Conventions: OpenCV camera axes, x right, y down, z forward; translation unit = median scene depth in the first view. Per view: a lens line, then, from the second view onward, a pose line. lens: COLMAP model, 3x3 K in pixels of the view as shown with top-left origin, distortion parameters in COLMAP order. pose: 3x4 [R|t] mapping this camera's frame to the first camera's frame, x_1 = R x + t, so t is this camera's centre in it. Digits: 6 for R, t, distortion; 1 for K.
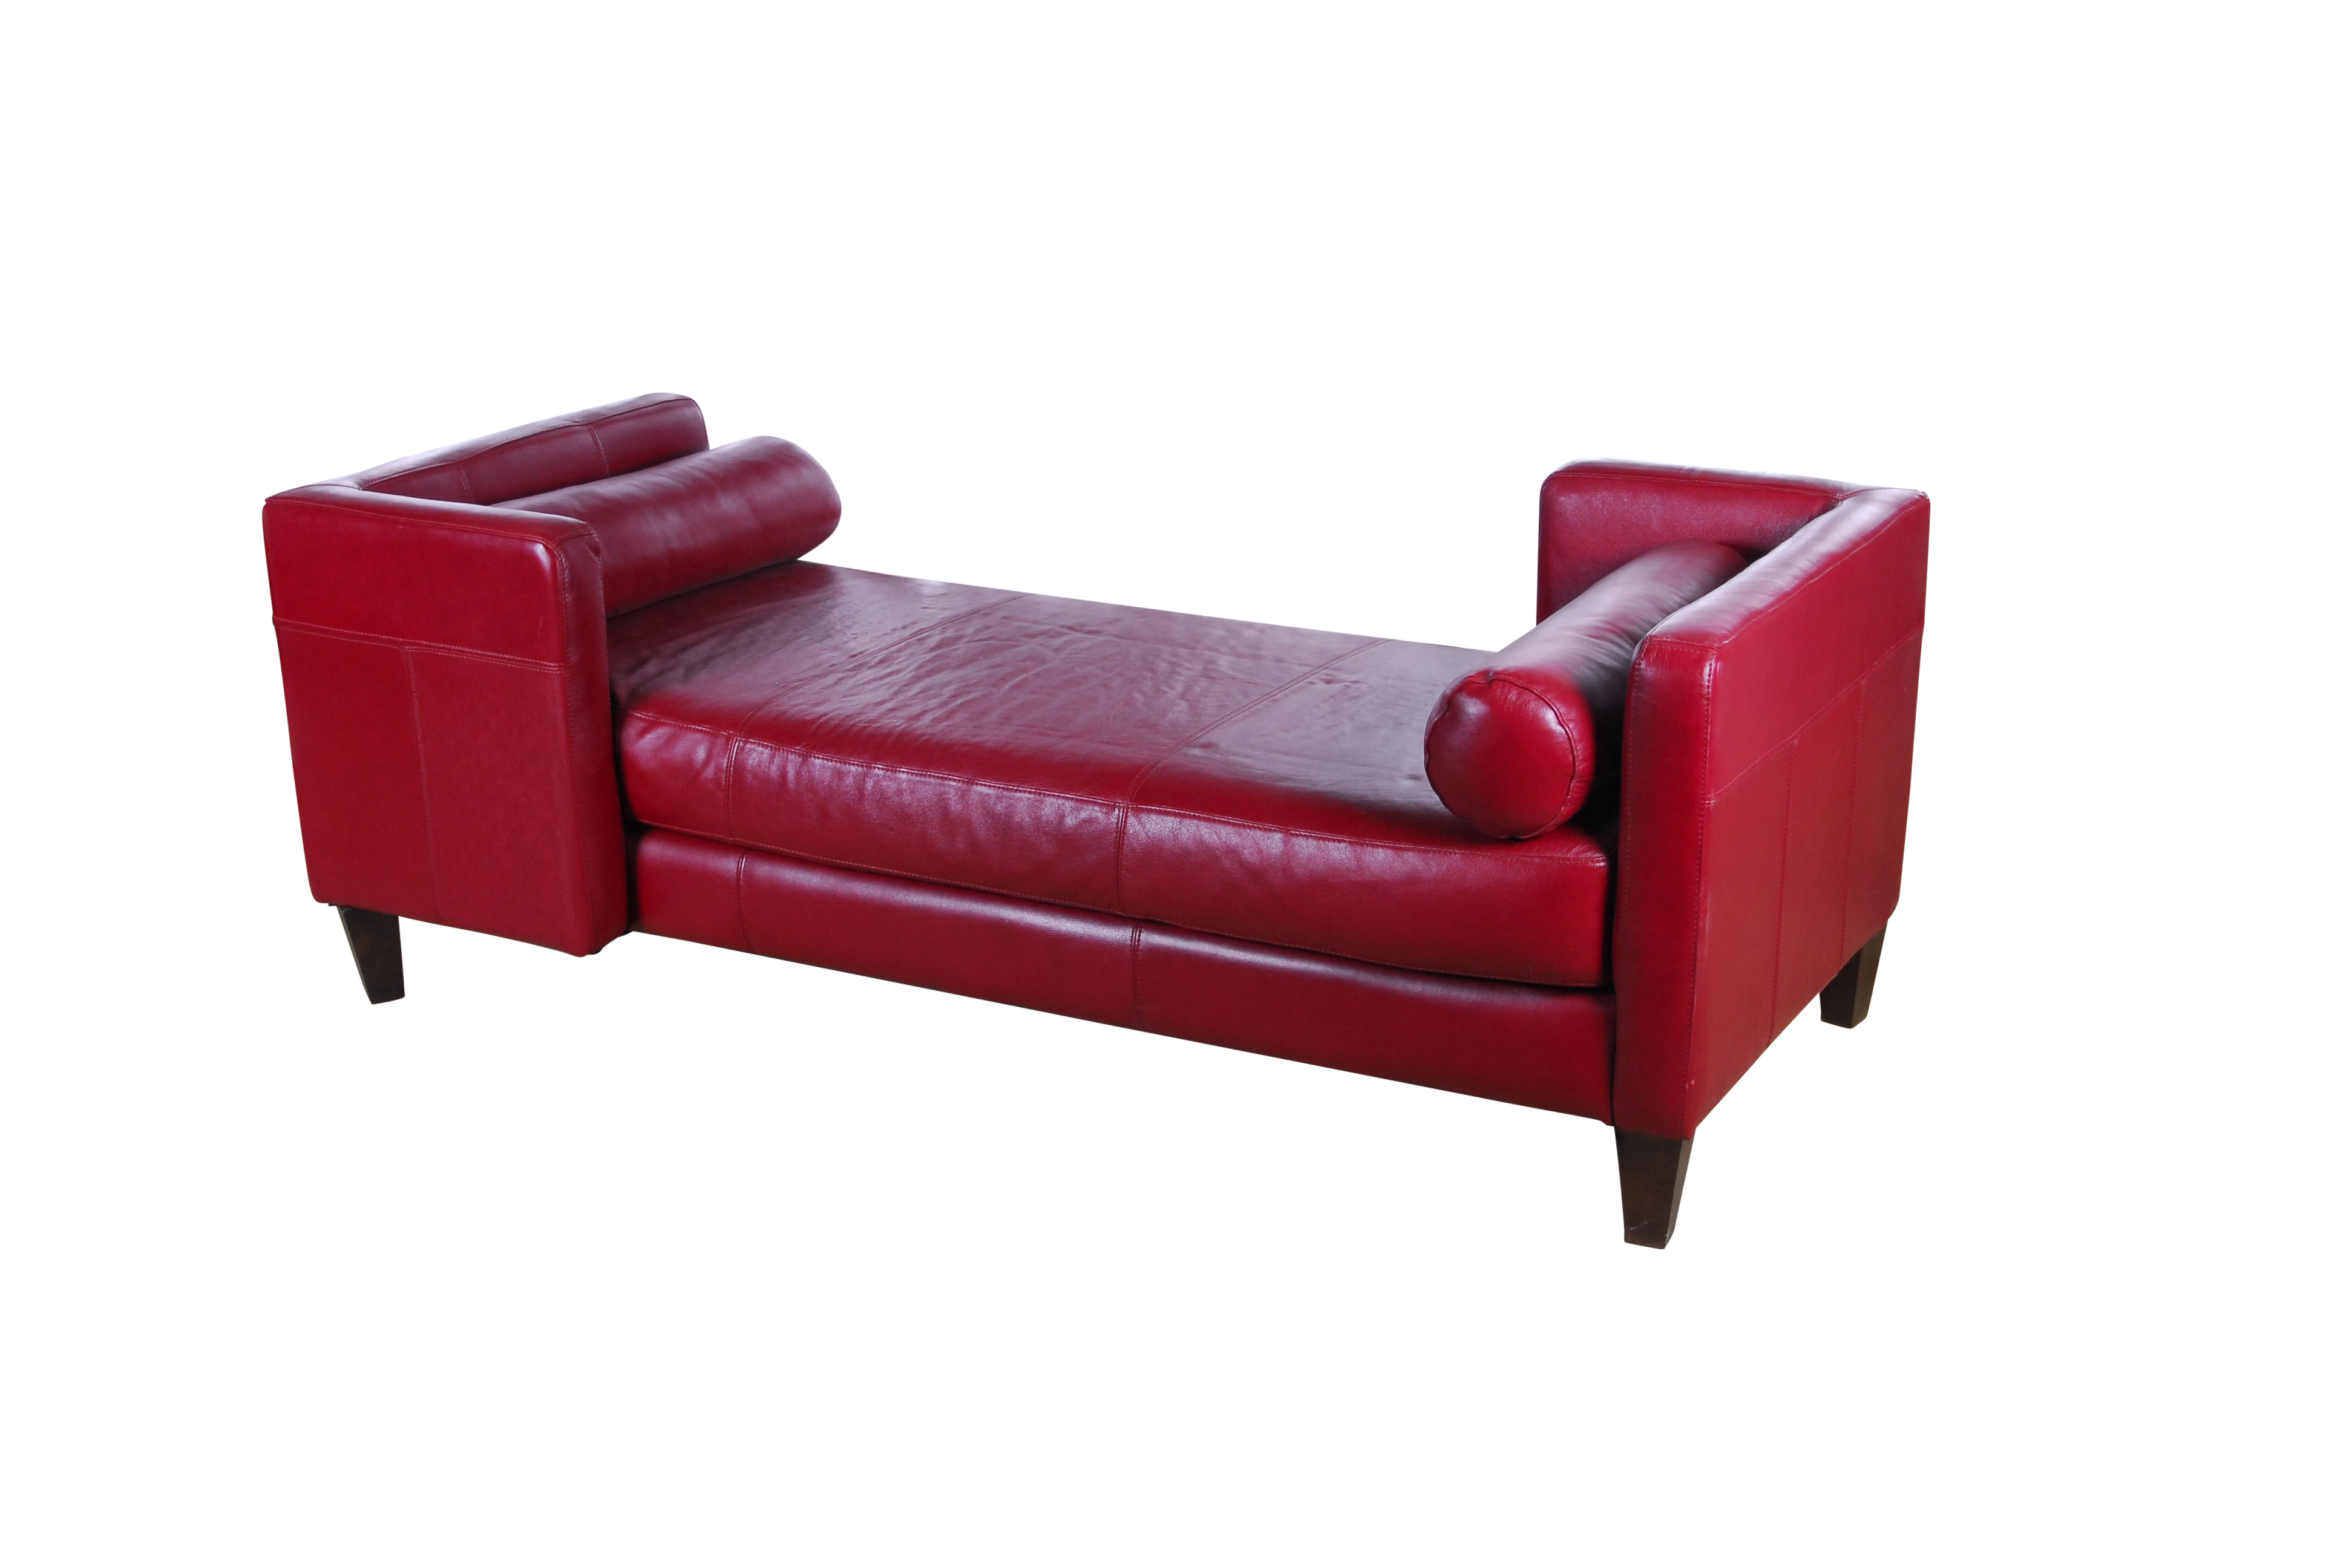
lens RADIAL K [[2999.5, 0, 1171.5], [0, 2999.5, 784.0], [0, 0, 1]] dist [0.003288, 0.006701]
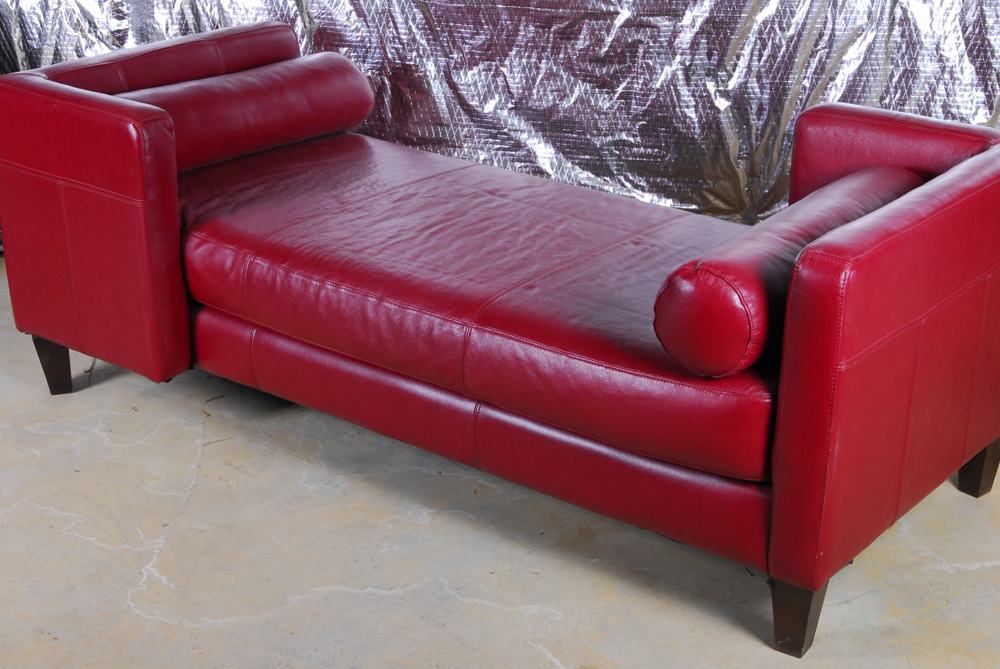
lens RADIAL K [[1635.4, 0, 500.0], [0, 1635.4, 334.5], [0, 0, 1]] dist [0.030501, -0.012174]
pose [[0.986775, 0.076974, -0.142657, 0.108140], [-0.066277, 0.994726, 0.078283, -0.049671], [0.147930, -0.067792, 0.986672, 0.176229]]
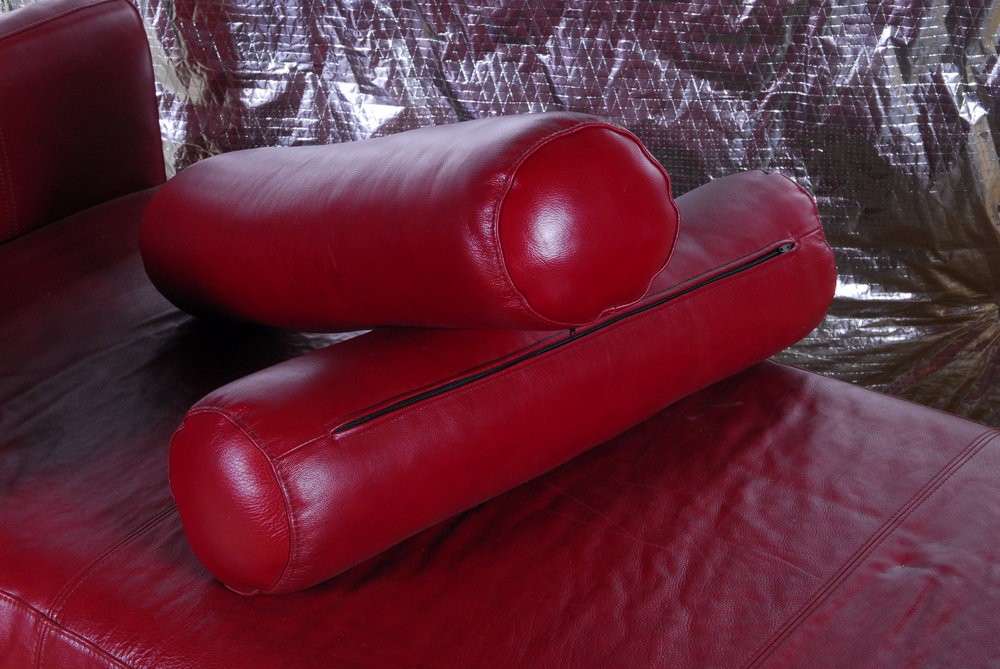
lens RADIAL K [[2006.5, 0, 481.1], [0, 2006.5, 332.8], [0, 0, 1]] dist [0.035427, 0.331108]
pose [[0.990589, 0.044143, -0.129554, 0.014462], [-0.020967, 0.984332, 0.175072, -0.167646], [0.135252, -0.170708, 0.975995, 0.565139]]
